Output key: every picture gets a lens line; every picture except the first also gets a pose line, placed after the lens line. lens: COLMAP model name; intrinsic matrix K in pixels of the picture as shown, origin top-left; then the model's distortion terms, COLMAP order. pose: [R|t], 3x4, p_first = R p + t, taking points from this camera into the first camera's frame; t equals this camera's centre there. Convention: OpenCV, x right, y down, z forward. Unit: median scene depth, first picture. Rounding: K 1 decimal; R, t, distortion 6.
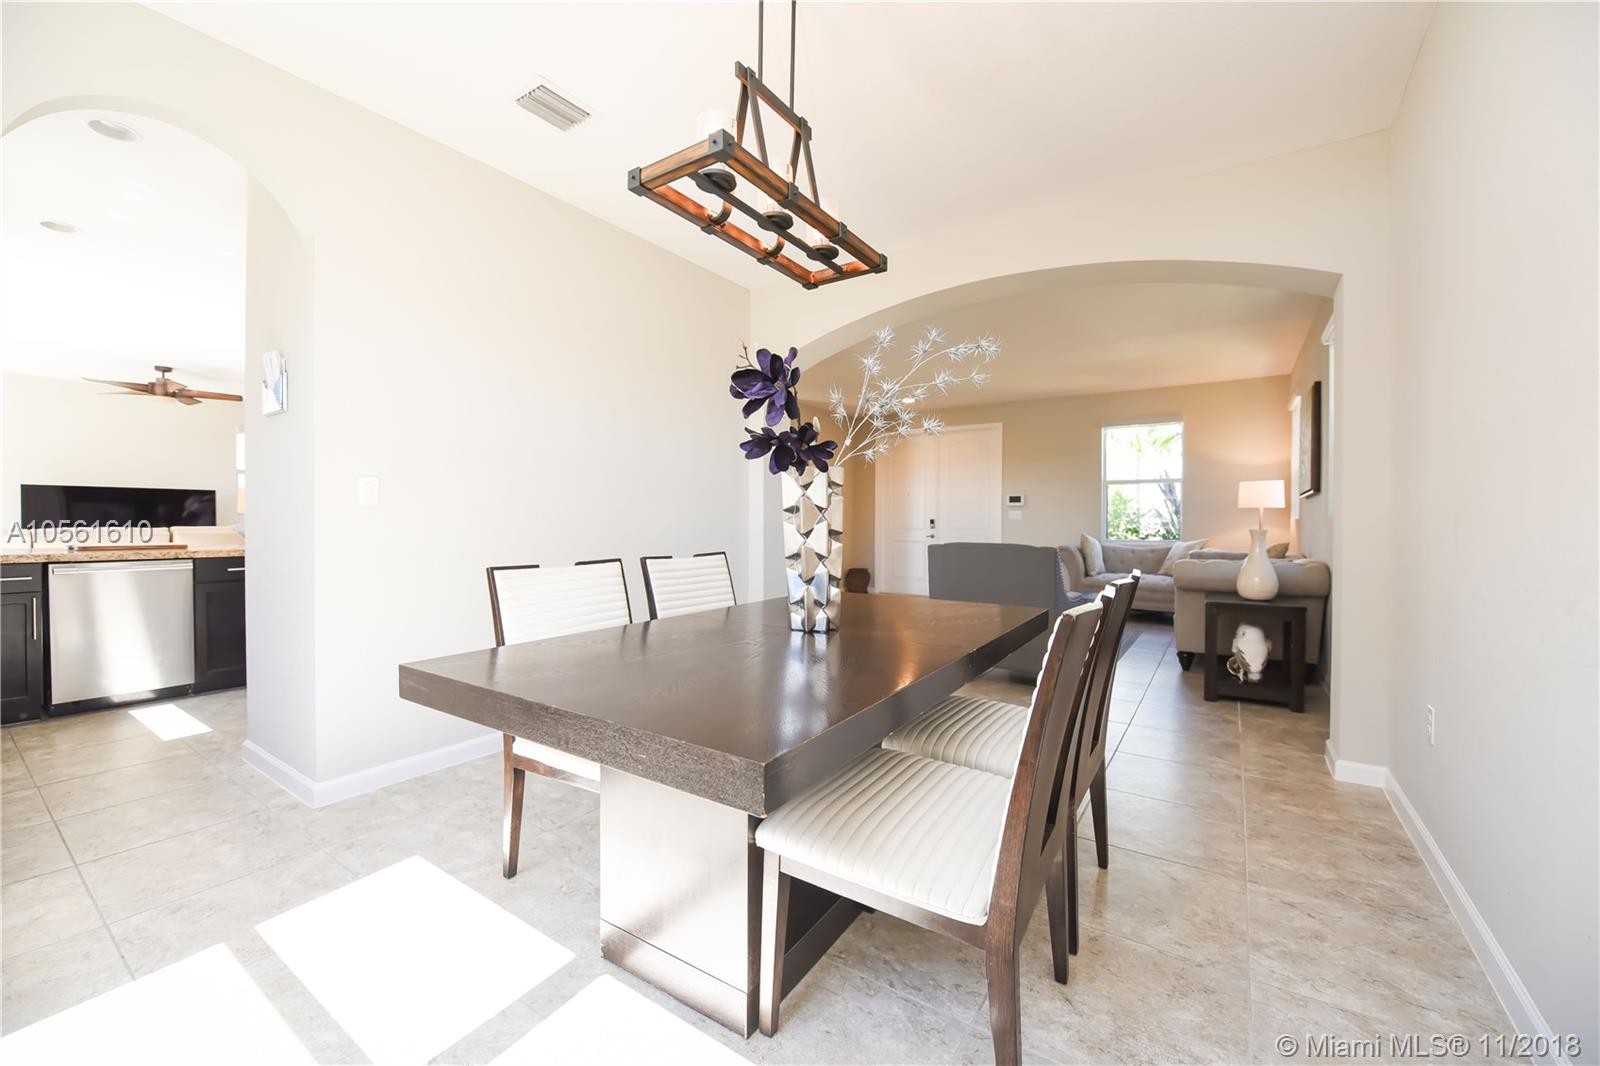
lens RADIAL K [[654.2, 0, 798.6], [0, 654.2, 530.7], [0, 0, 1]] dist [-0.016143, -0.000460]
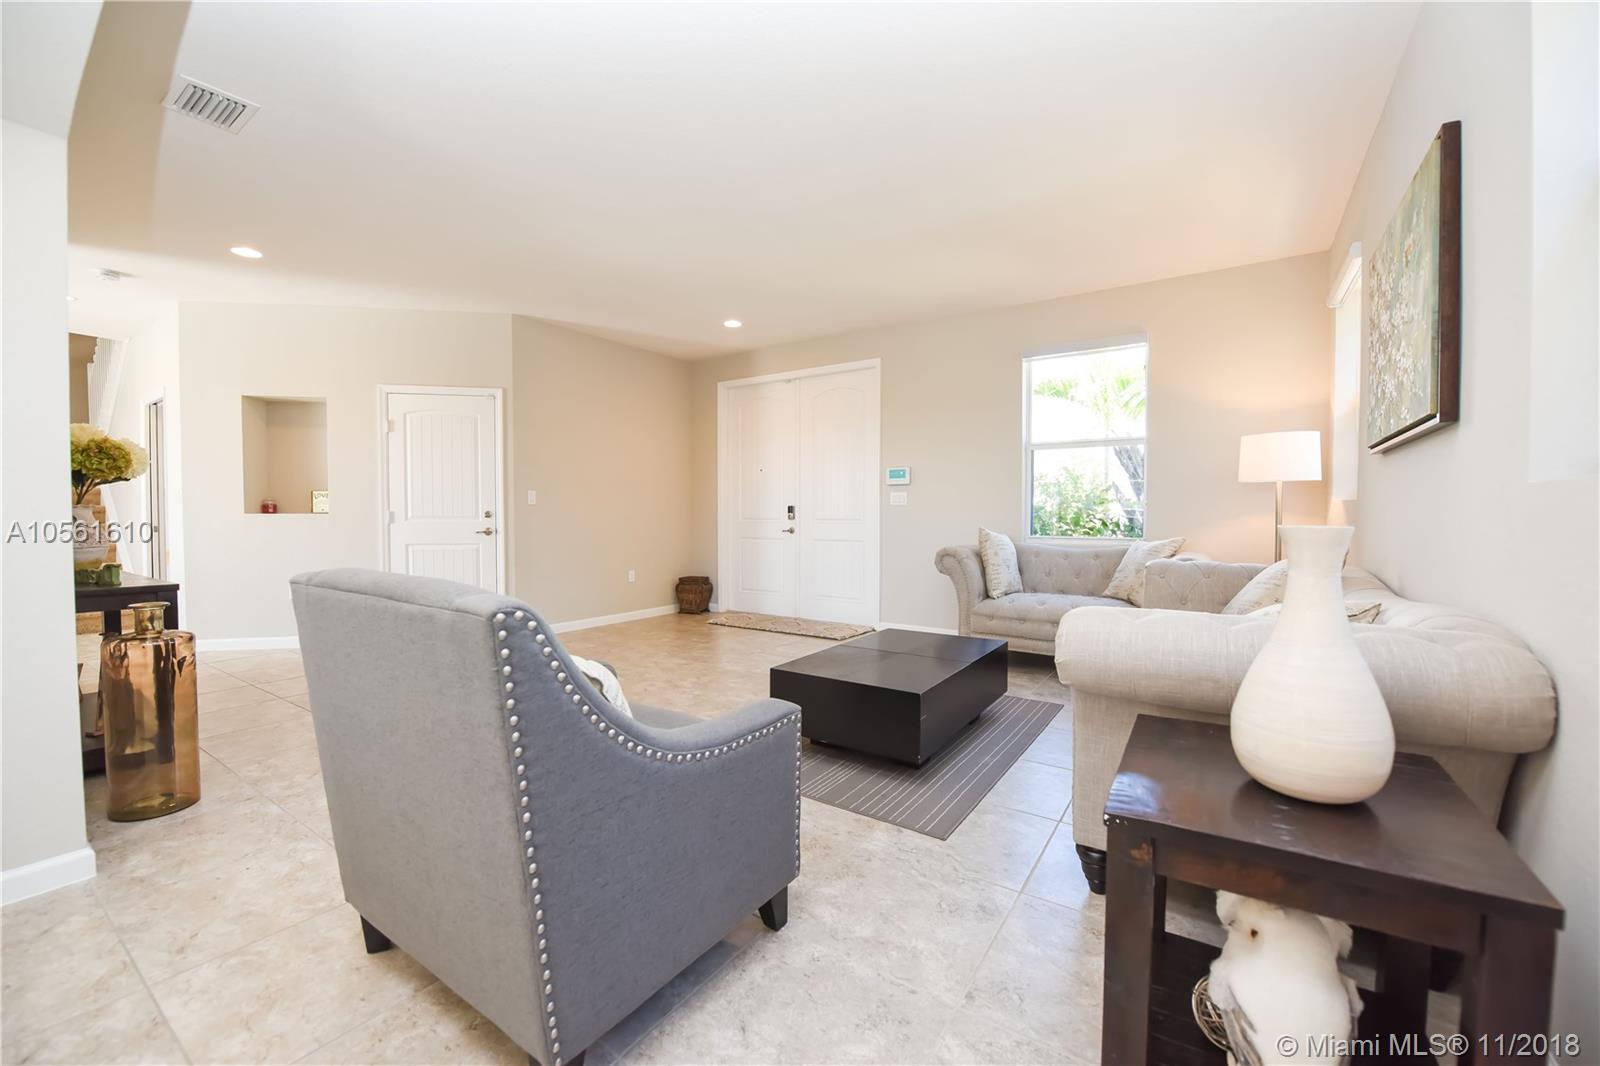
lens RADIAL K [[654.2, 0, 797.7], [0, 654.2, 528.7], [0, 0, 1]] dist [-0.016143, -0.000460]
pose [[0.999990, -0.004347, -0.000895, 0.281295], [0.004356, 0.999925, 0.011426, -0.001800], [0.000846, -0.011430, 0.999934, 0.416220]]
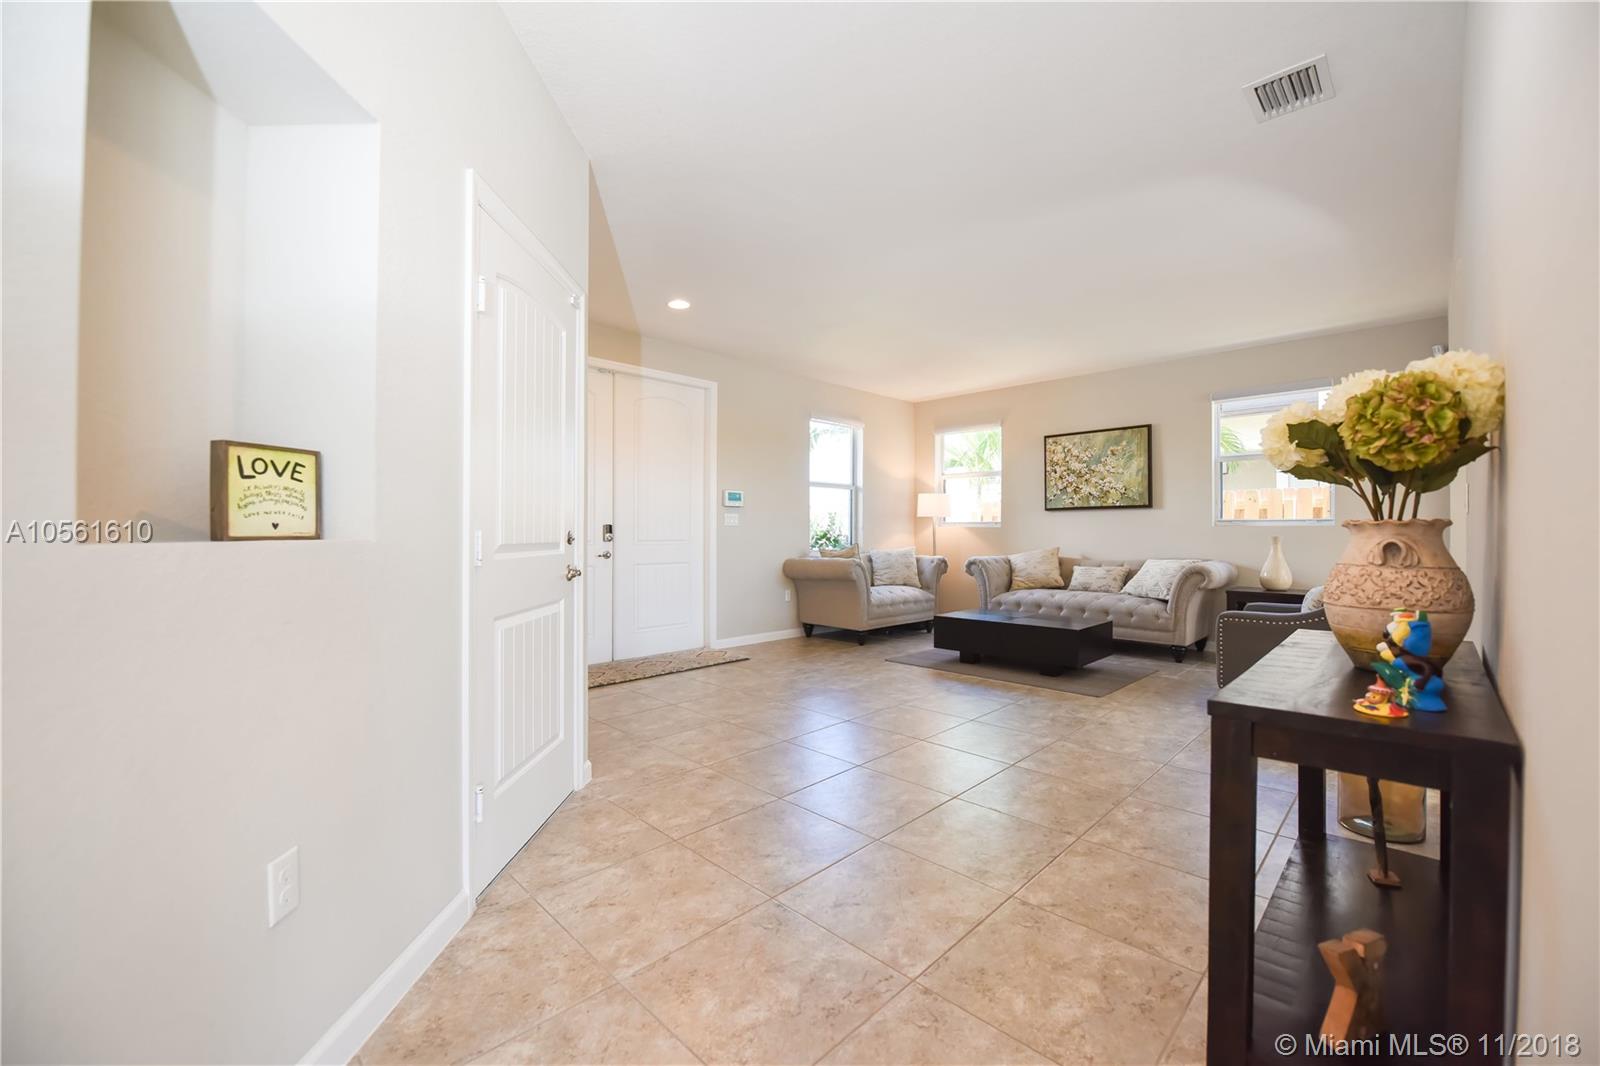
lens RADIAL K [[654.2, 0, 801.8], [0, 654.2, 530.1], [0, 0, 1]] dist [-0.016143, -0.000460]
pose [[0.198039, 0.007597, 0.980165, -0.412959], [0.019630, 0.999739, -0.011715, -0.004105], [-0.979998, 0.021561, 0.197838, 0.961967]]
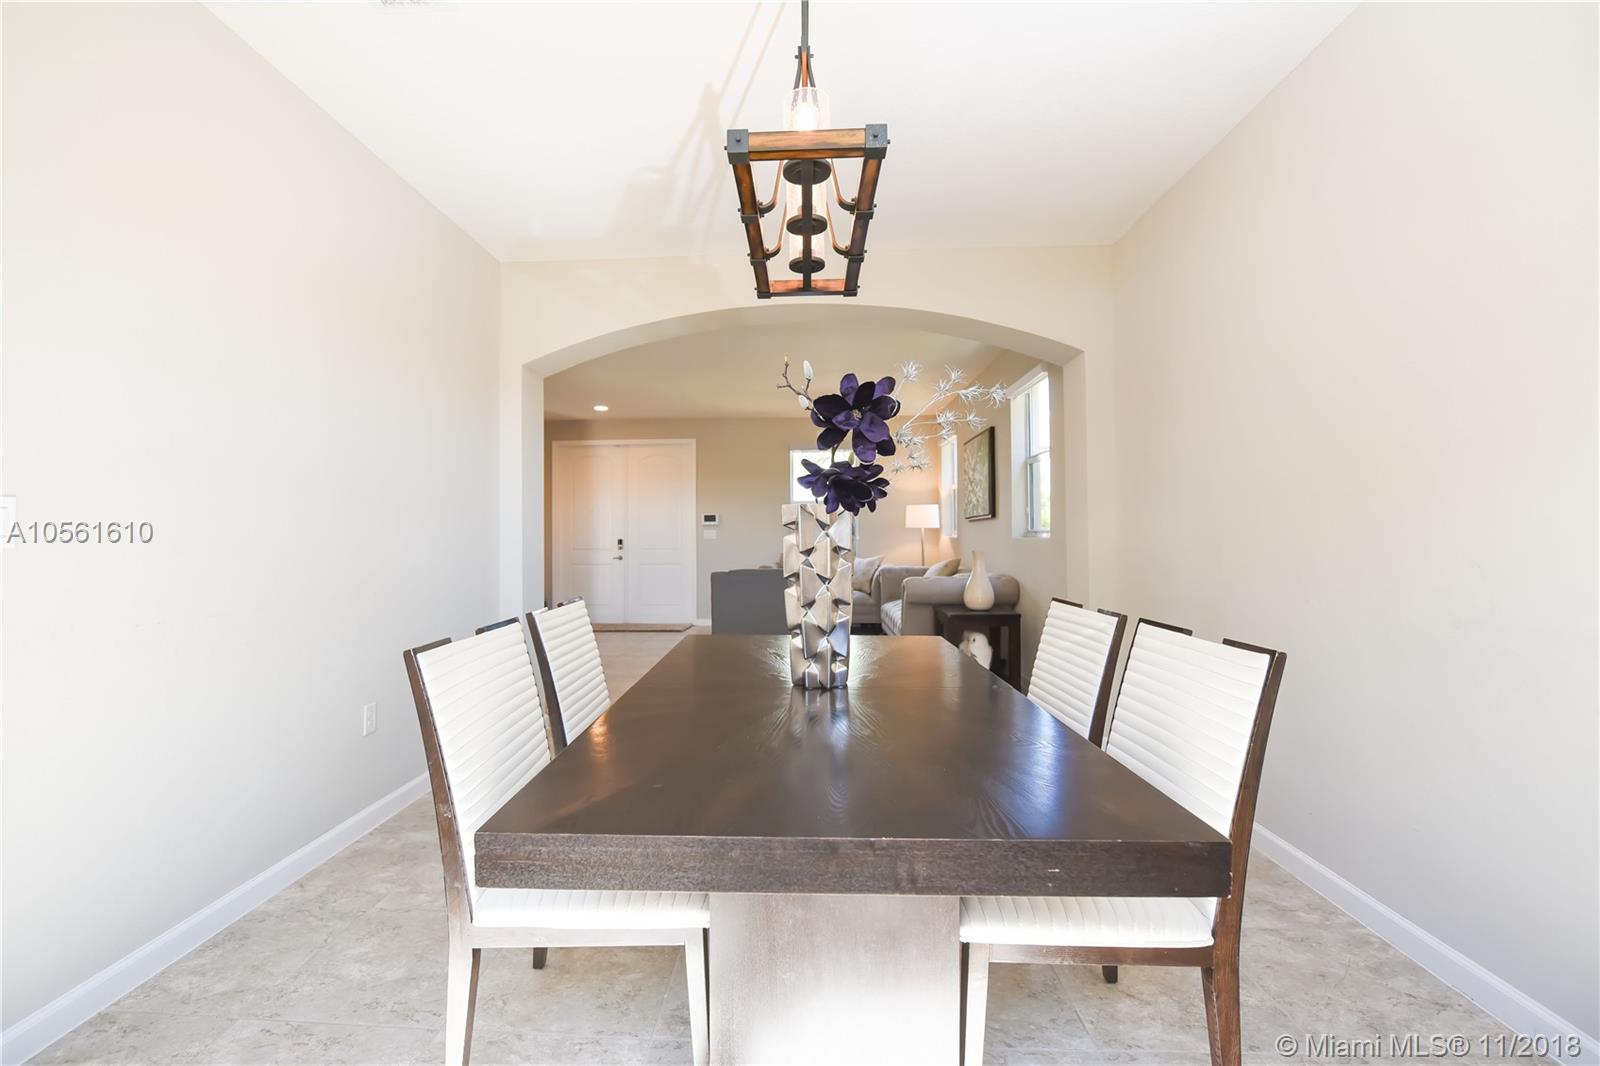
lens RADIAL K [[698.2, 0, 791.0], [0, 698.2, 530.7], [0, 0, 1]] dist [-0.012665, -0.000837]
pose [[0.849851, -0.005140, 0.526997, -0.142054], [0.016504, 0.999722, -0.016864, -0.012170], [-0.526764, 0.023029, 0.849700, 0.057207]]
